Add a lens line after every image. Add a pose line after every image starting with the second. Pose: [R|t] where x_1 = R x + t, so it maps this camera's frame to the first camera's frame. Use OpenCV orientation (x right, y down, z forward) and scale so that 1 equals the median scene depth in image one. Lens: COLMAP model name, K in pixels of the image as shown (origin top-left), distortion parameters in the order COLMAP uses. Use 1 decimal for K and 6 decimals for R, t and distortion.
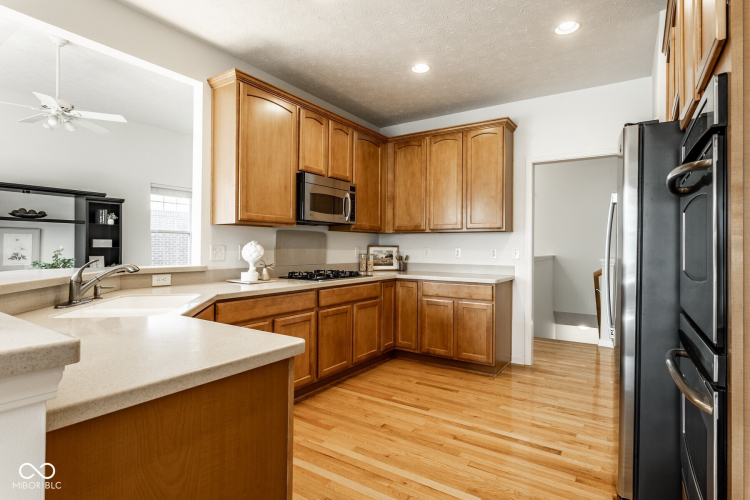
lens RADIAL K [[389.2, 0, 371.5], [0, 389.2, 246.7], [0, 0, 1]] dist [-0.004738, 0.003936]
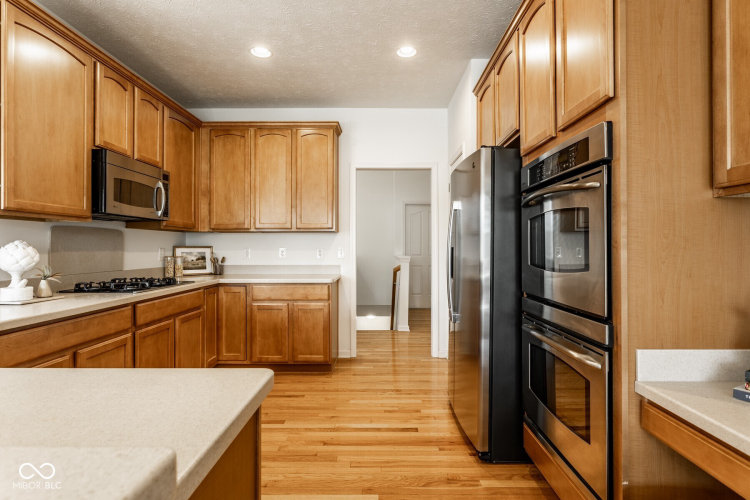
lens RADIAL K [[389.2, 0, 376.4], [0, 389.2, 248.0], [0, 0, 1]] dist [-0.004738, 0.003936]
pose [[0.832748, -0.008776, 0.553582, -0.152038], [0.006359, 0.999960, 0.006288, -0.002455], [-0.553615, -0.001716, 0.832771, 0.084845]]
